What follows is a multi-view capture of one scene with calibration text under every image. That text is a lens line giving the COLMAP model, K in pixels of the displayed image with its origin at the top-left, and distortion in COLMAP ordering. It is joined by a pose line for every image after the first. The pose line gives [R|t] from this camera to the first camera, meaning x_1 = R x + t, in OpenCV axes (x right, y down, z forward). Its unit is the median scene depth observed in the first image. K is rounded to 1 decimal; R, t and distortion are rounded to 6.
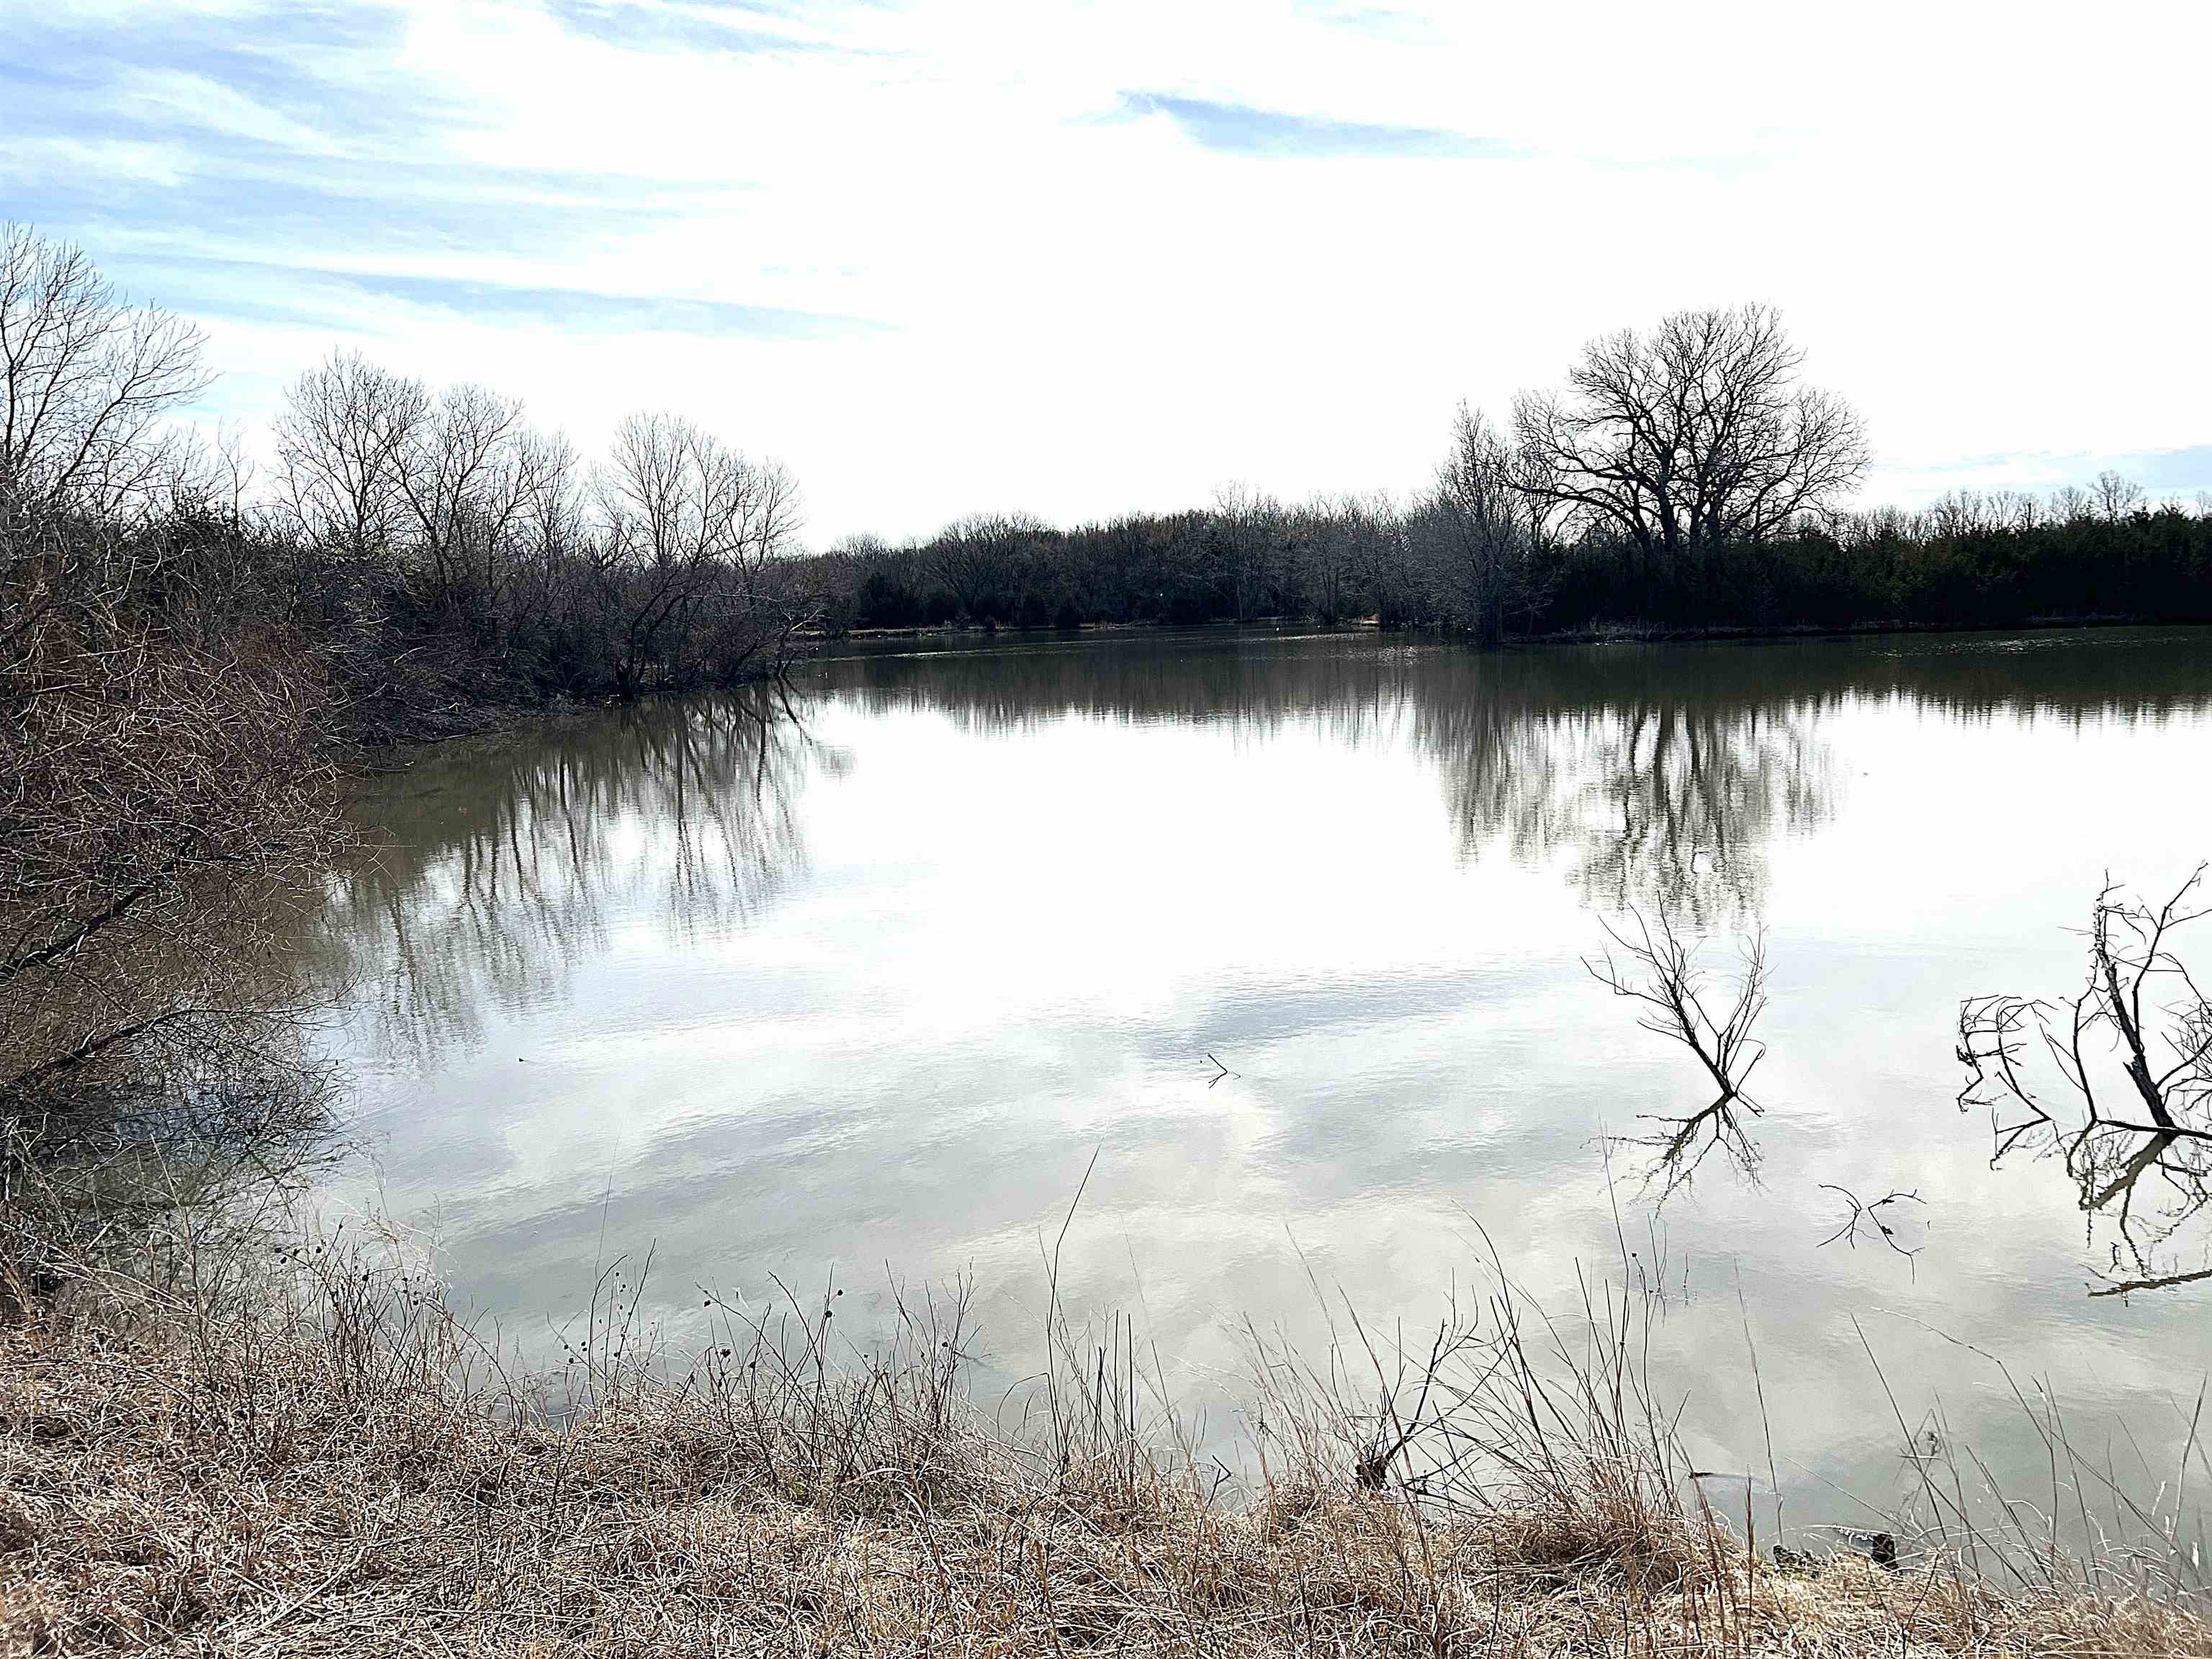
lens RADIAL K [[1666.9, 0, 1089.9], [0, 1666.9, 831.5], [0, 0, 1]] dist [0.054077, -0.063382]
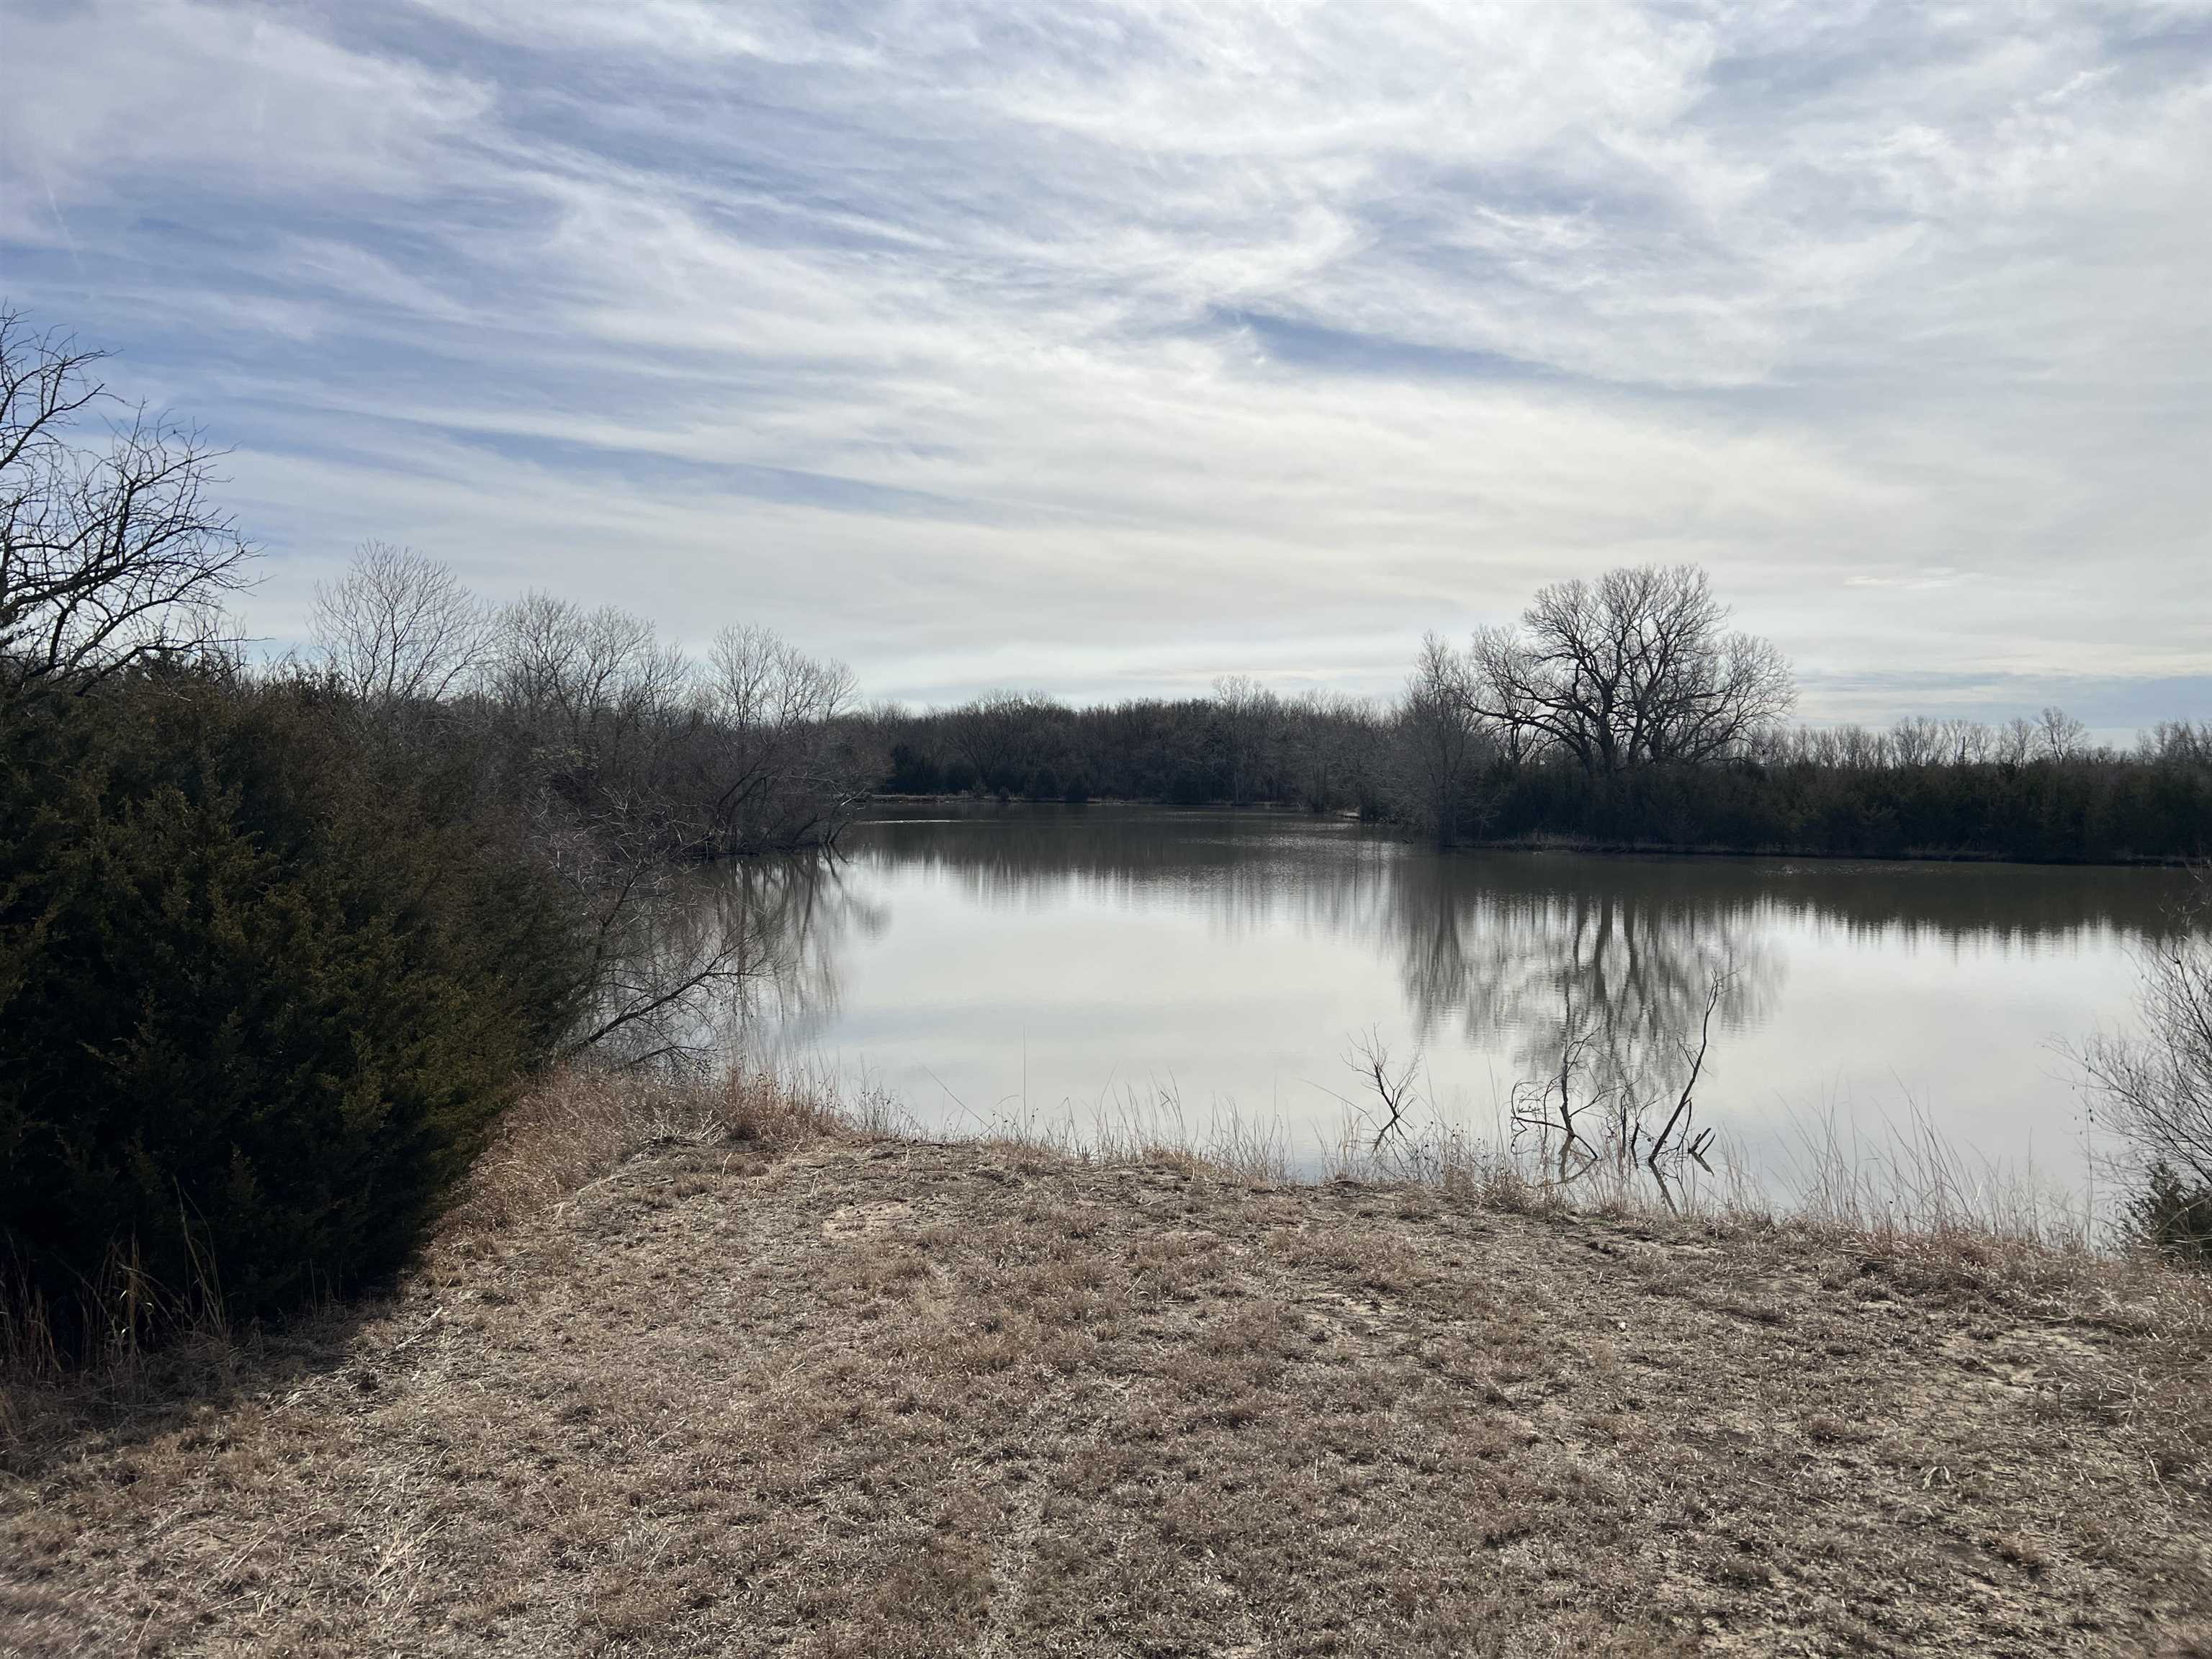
lens RADIAL K [[1666.9, 0, 1075.5], [0, 1666.9, 835.7], [0, 0, 1]] dist [0.054077, -0.063382]
pose [[0.998663, 0.050704, -0.010029, -0.002893], [-0.051427, 0.994169, -0.094779, 0.002134], [0.005164, 0.095168, 0.995448, -0.121774]]
